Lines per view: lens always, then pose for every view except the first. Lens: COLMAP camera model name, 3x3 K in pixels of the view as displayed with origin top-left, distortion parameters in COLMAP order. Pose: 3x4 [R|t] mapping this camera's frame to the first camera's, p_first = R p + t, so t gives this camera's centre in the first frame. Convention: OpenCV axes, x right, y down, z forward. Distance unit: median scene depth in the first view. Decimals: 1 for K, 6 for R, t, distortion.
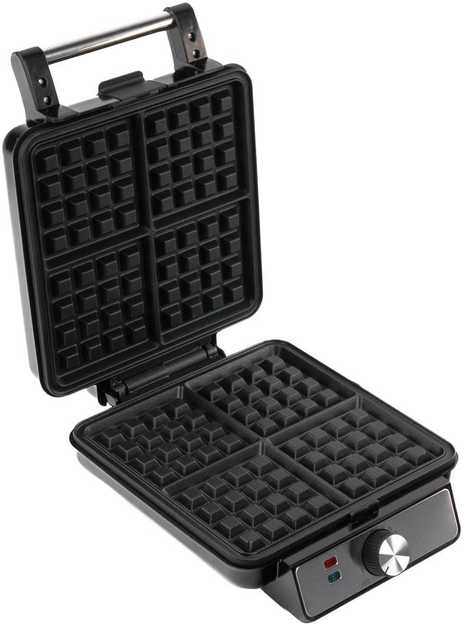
lens RADIAL K [[1742.2, 0, 233.0], [0, 1742.2, 313.0], [0, 0, 1]] dist [0.004833, 0.817564]
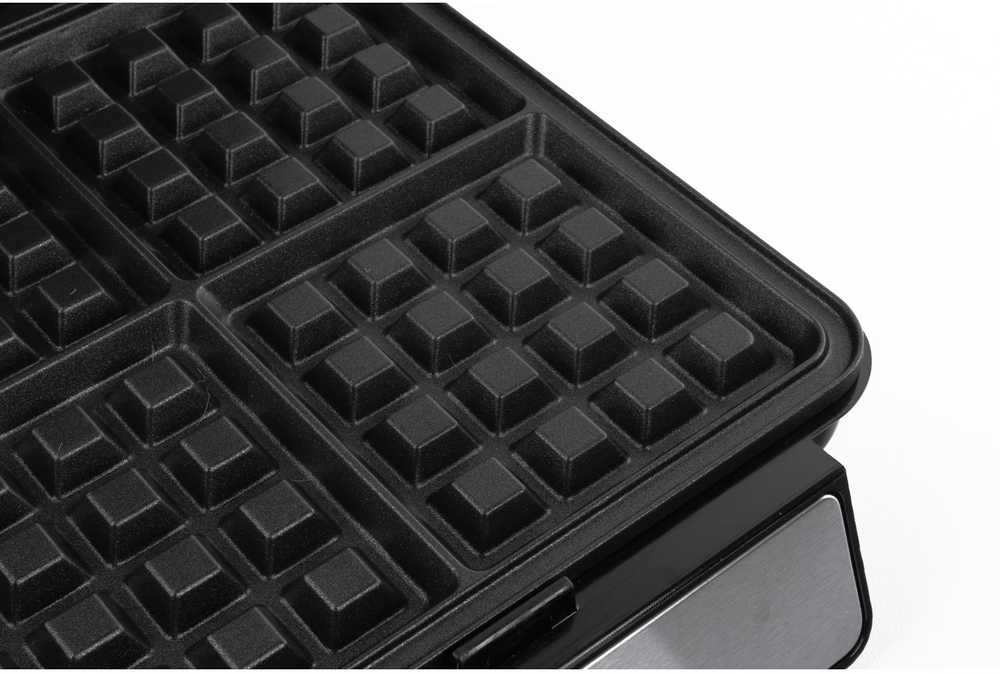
lens RADIAL K [[1832.7, 0, 500.0], [0, 1832.7, 337.0], [0, 0, 1]] dist [0.026356, 0.116029]
pose [[0.999998, -0.001122, 0.001669, 0.068602], [0.000646, 0.965102, 0.261873, 0.001759], [-0.001904, -0.261871, 0.965101, 0.711322]]
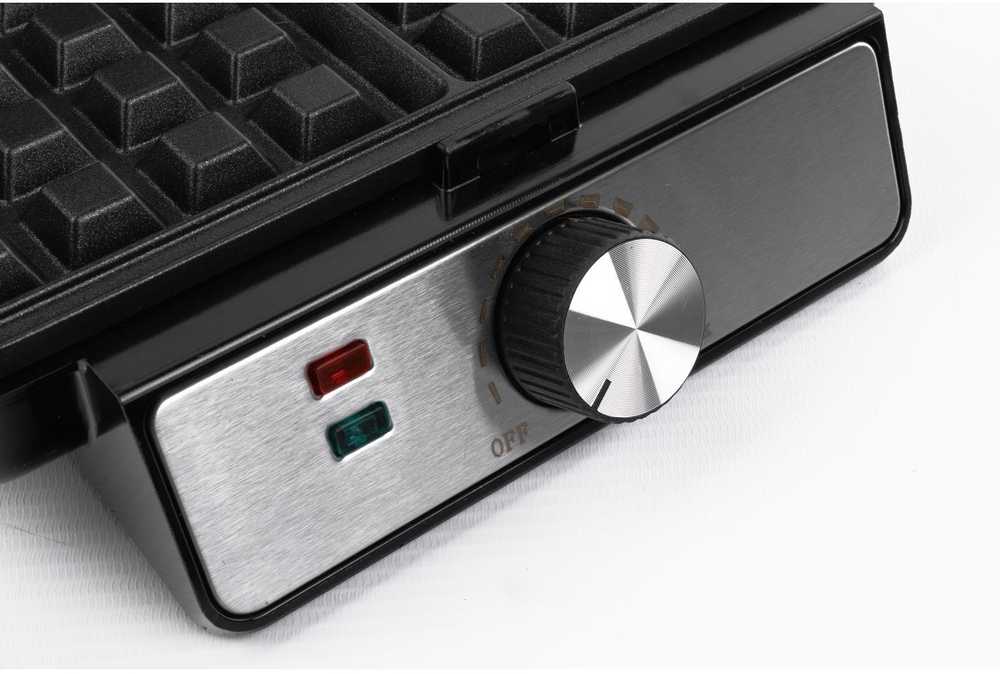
lens RADIAL K [[1832.7, 0, 500.0], [0, 1832.7, 337.0], [0, 0, 1]] dist [0.026356, 0.116029]
pose [[0.999769, 0.010605, -0.018717, 0.074568], [-0.006211, 0.975289, 0.220846, 0.082329], [0.020596, -0.220679, 0.975129, 0.720820]]
